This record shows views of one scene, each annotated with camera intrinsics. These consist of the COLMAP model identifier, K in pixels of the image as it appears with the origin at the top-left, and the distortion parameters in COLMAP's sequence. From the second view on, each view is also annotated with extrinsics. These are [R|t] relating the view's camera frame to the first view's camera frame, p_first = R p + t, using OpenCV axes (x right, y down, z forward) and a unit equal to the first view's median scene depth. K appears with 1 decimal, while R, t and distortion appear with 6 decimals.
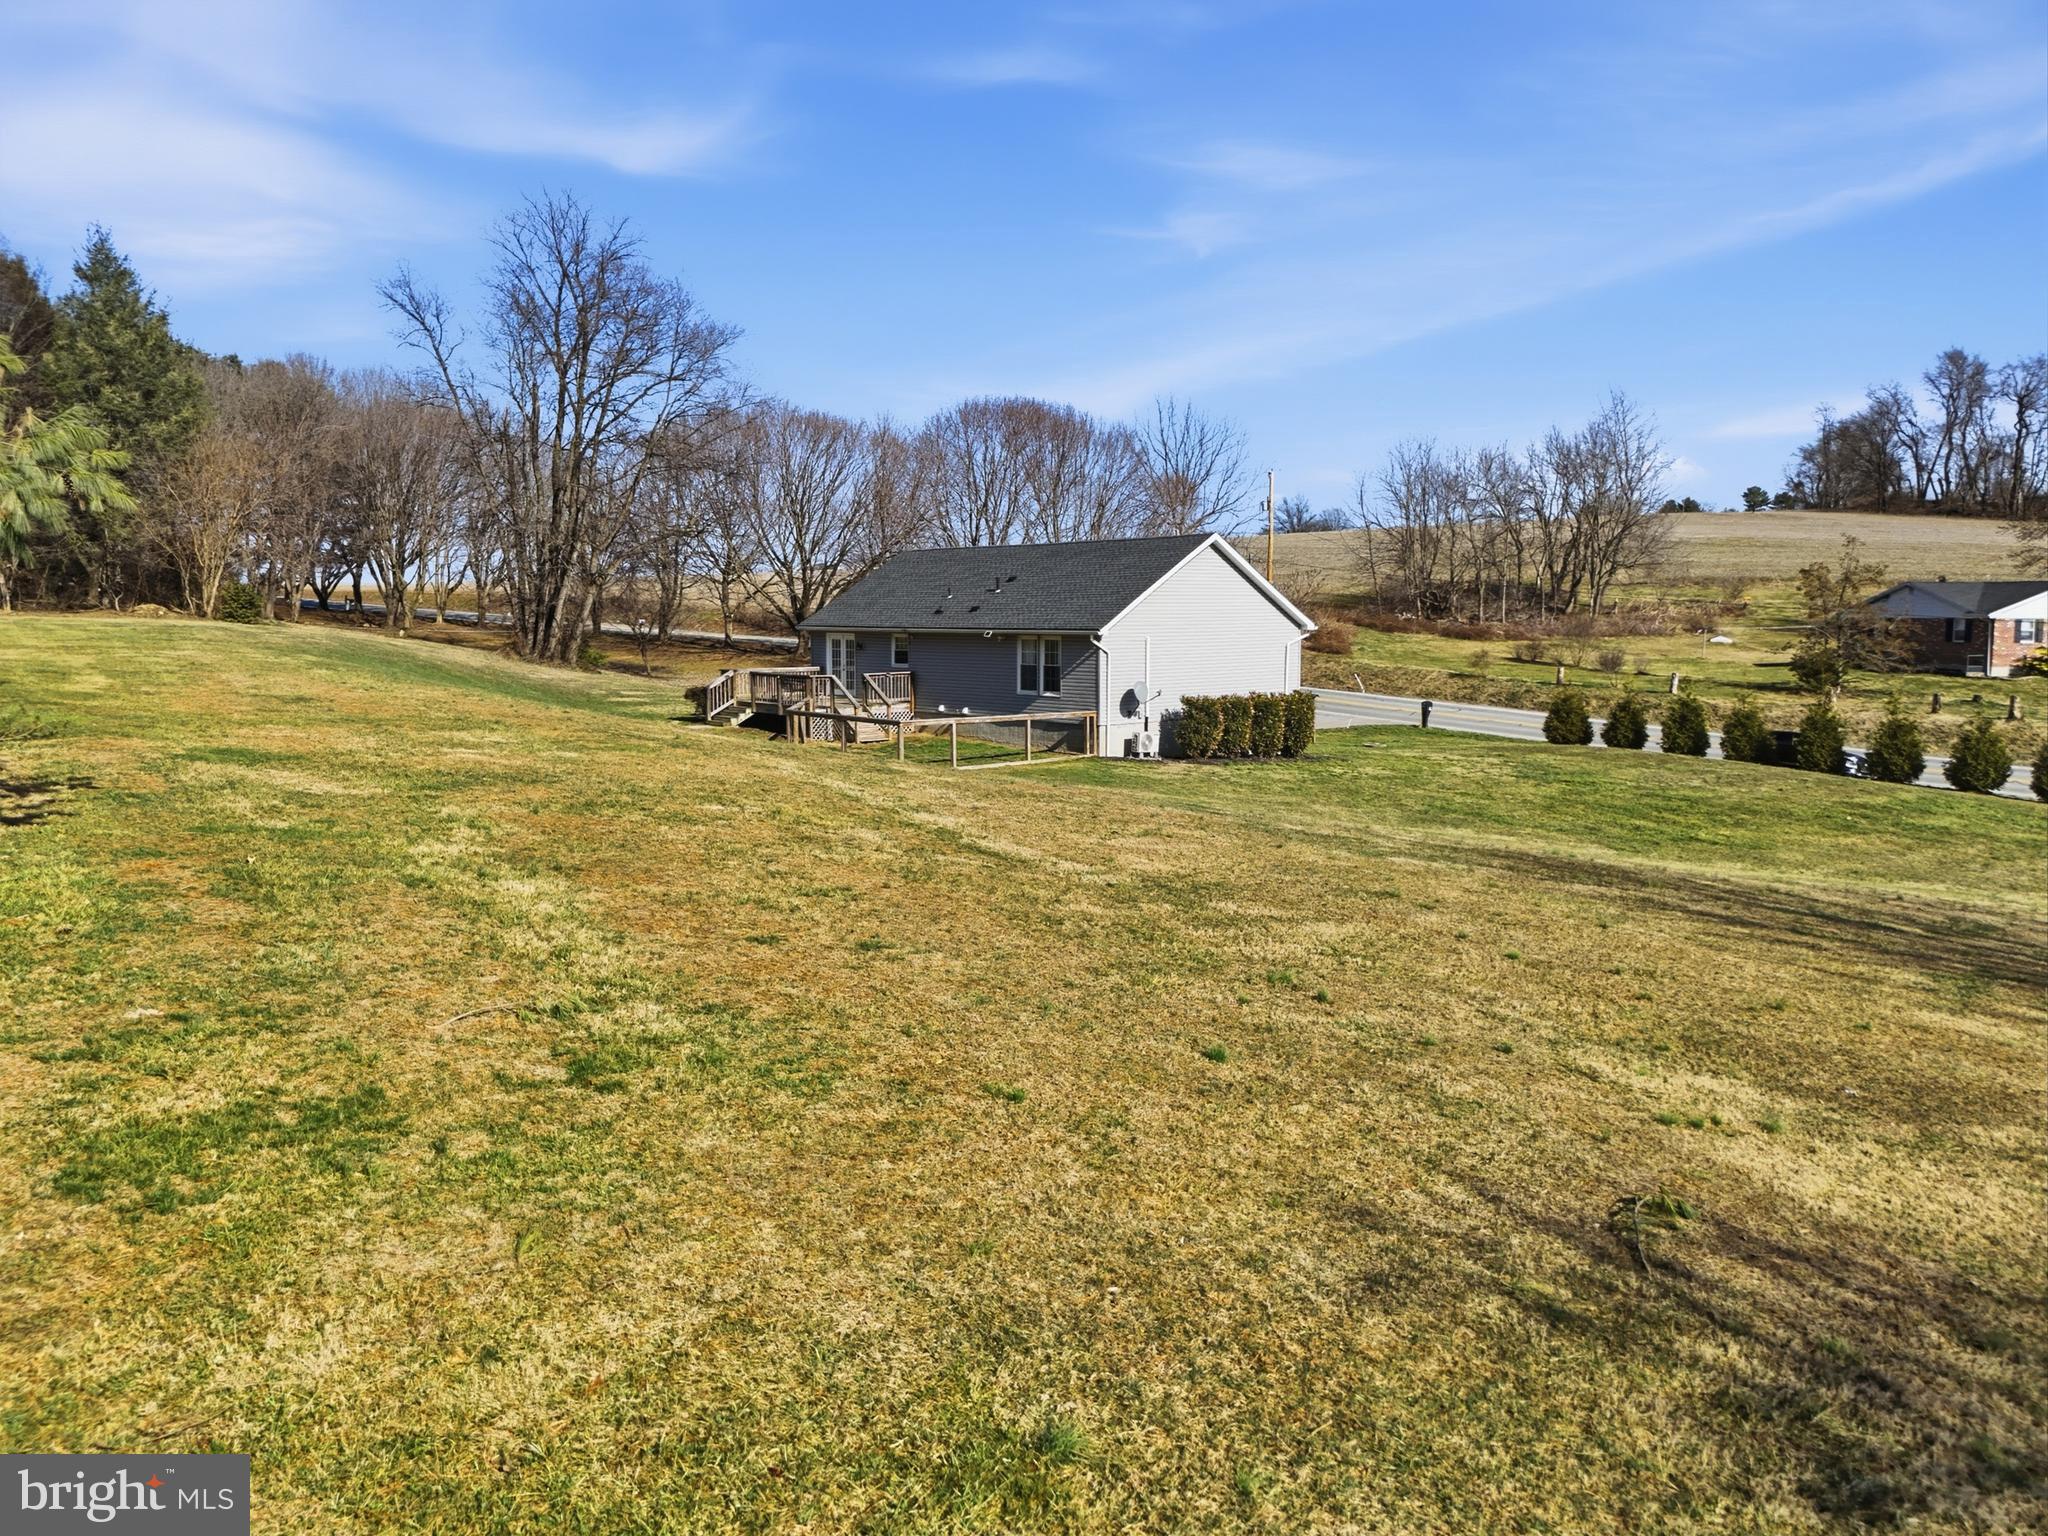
lens RADIAL K [[1549.7, 0, 1017.1], [0, 1549.7, 765.6], [0, 0, 1]] dist [0.004537, -0.002805]
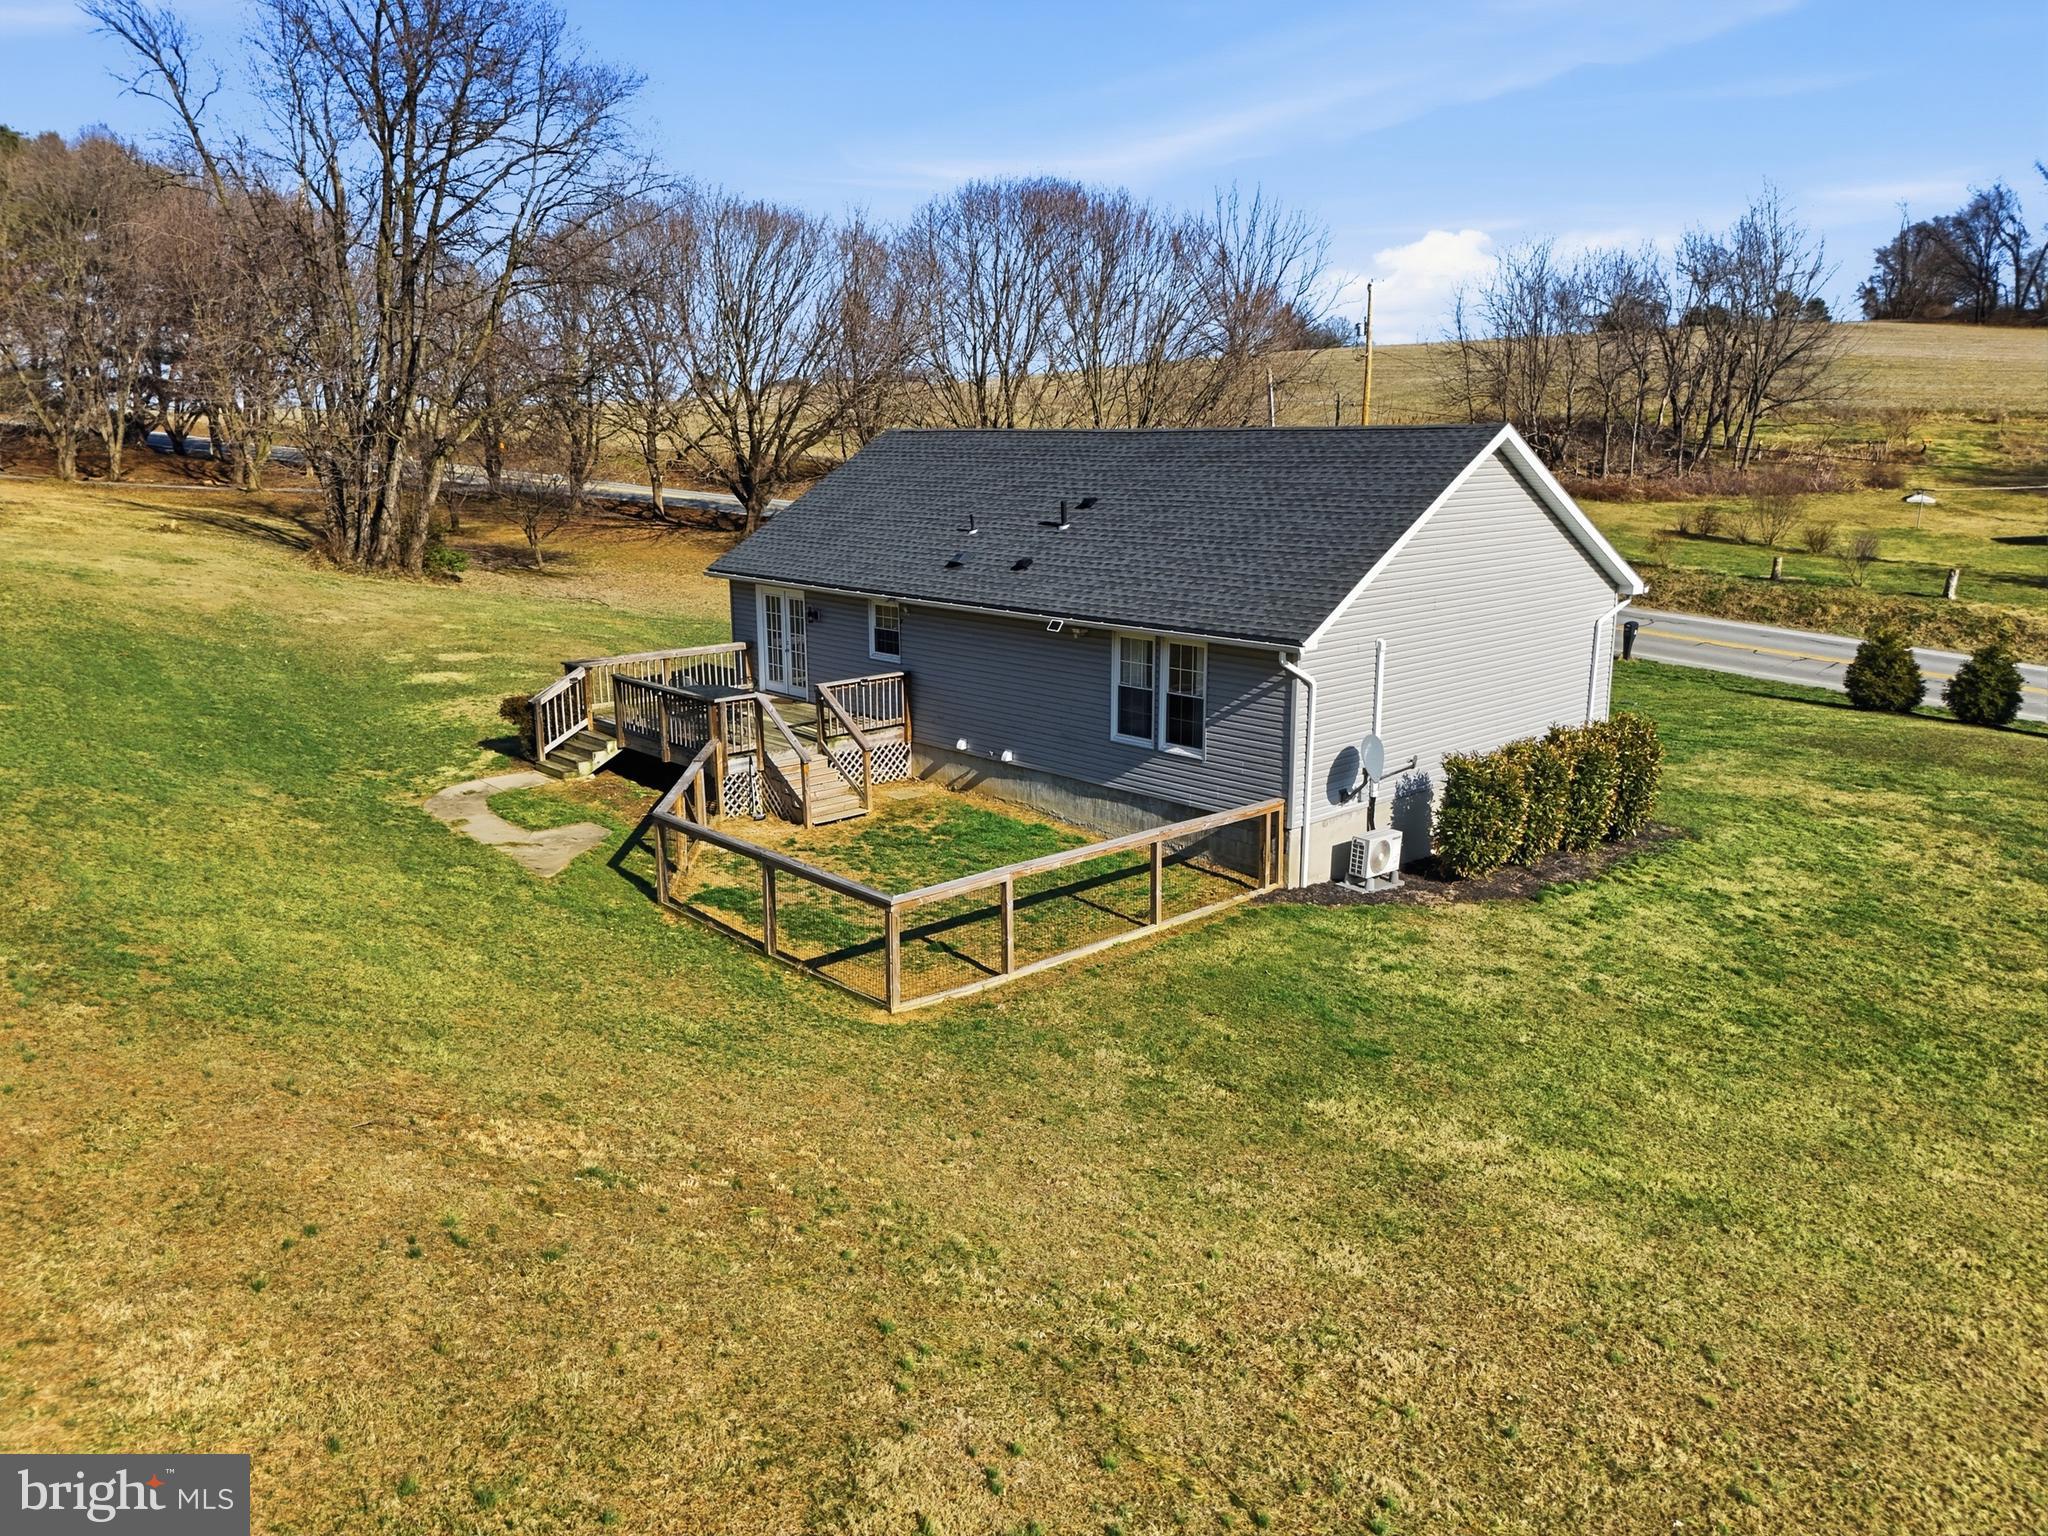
lens RADIAL K [[1549.7, 0, 1017.1], [0, 1549.7, 765.6], [0, 0, 1]] dist [0.004537, -0.002805]
pose [[0.999912, -0.006525, 0.011559, -0.022532], [0.005117, 0.993009, 0.117929, -0.058787], [-0.012248, -0.117859, 0.992955, 0.285548]]
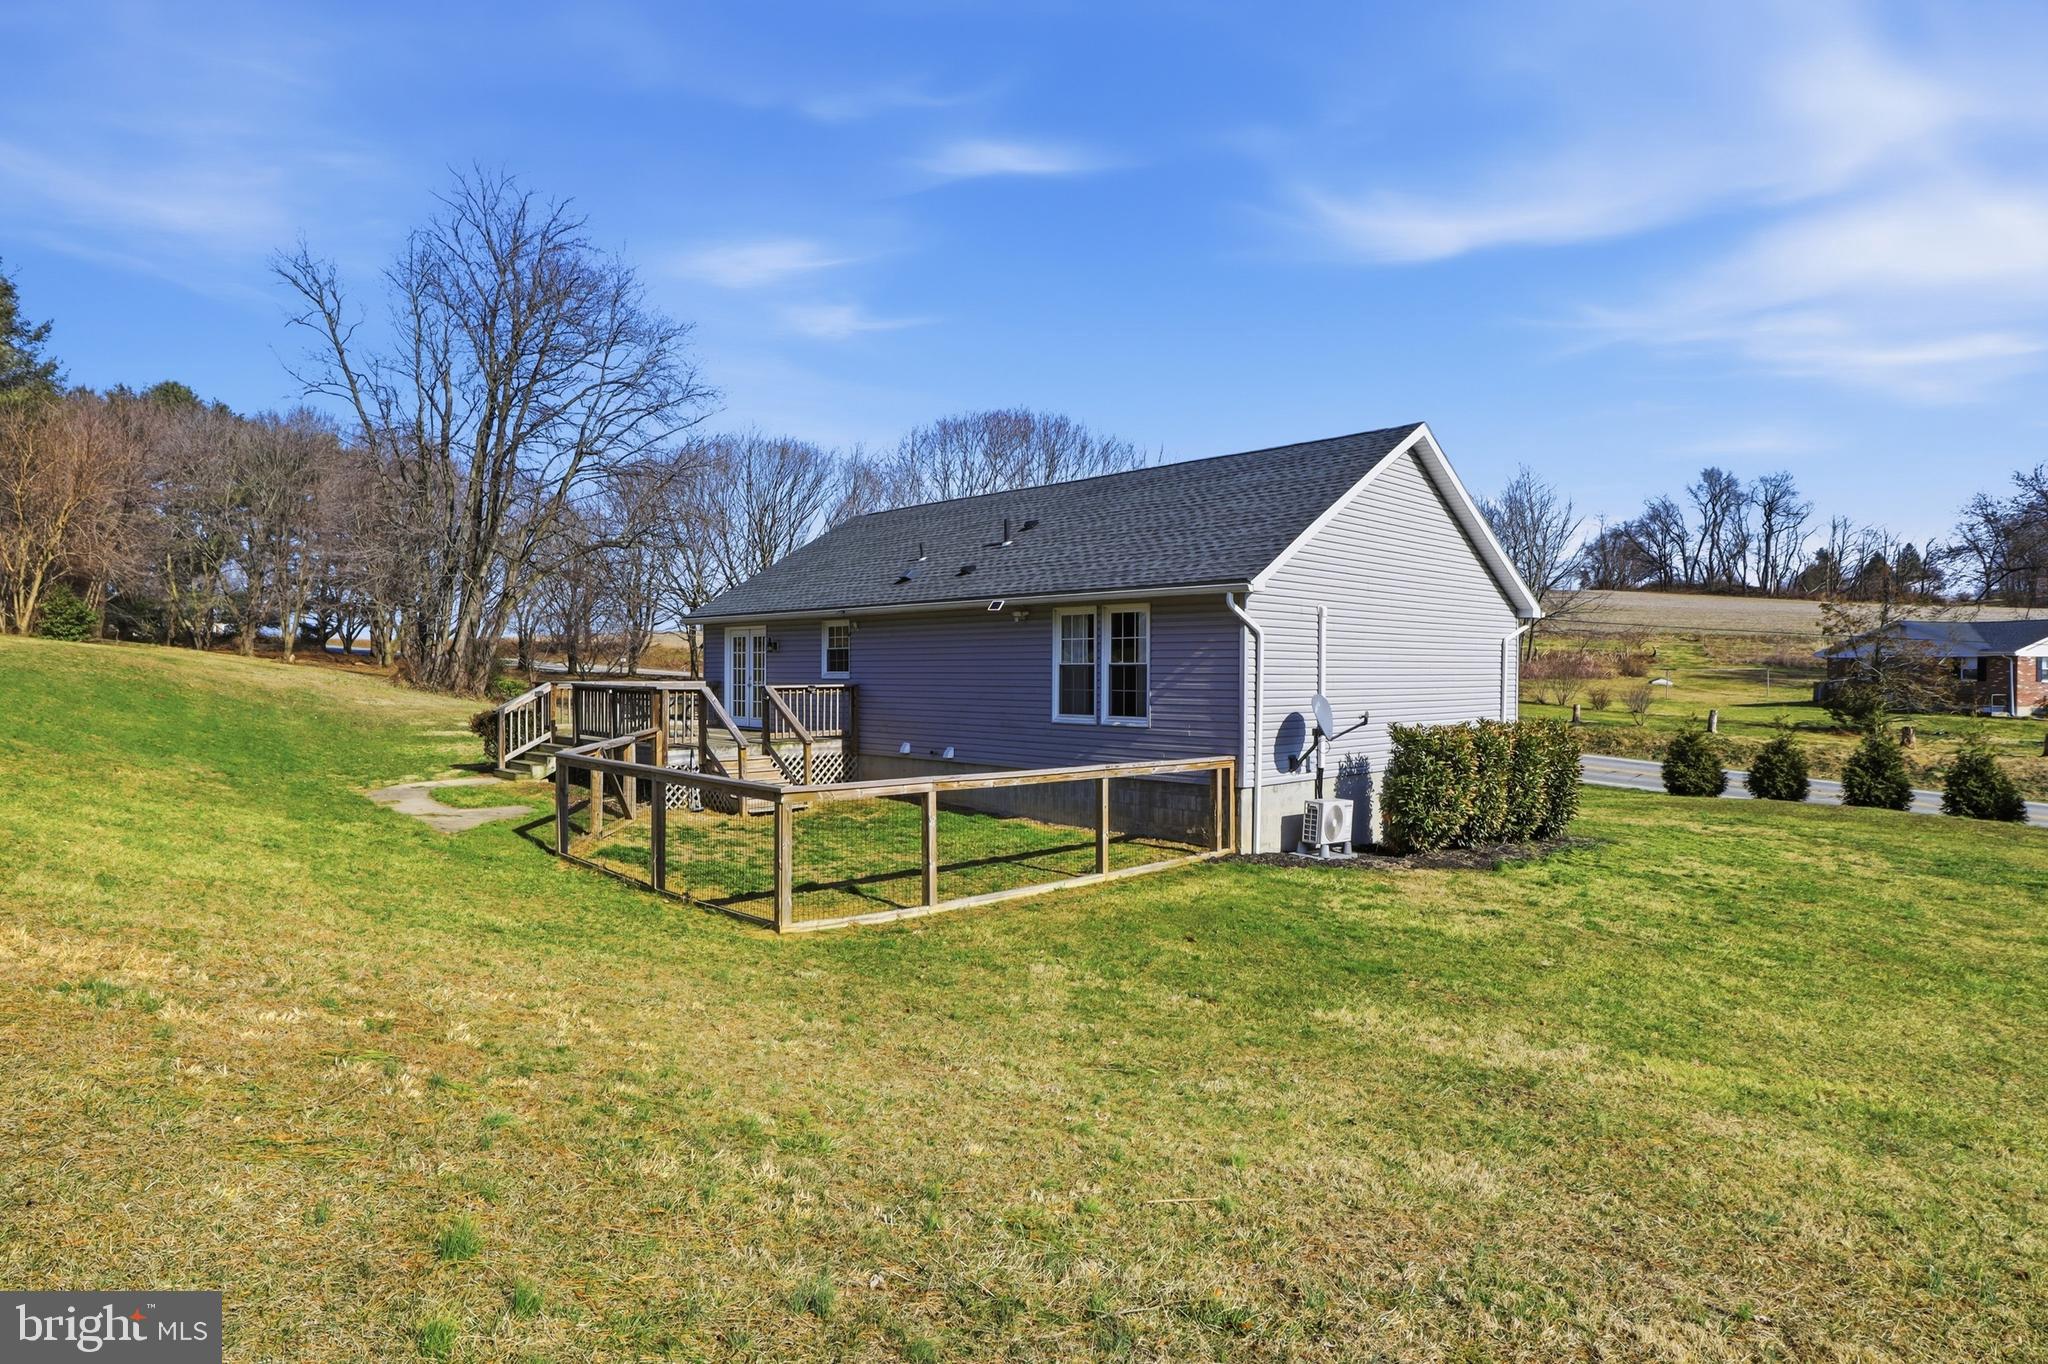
lens RADIAL K [[1156.3, 0, 1024.0], [0, 1156.3, 682.0], [0, 0, 1]] dist [-0.117901, 0.111013]
pose [[0.998946, 0.005796, 0.045543, -0.016190], [-0.001519, 0.995628, -0.093392, -0.014204], [-0.045885, 0.093224, 0.994587, 0.365923]]
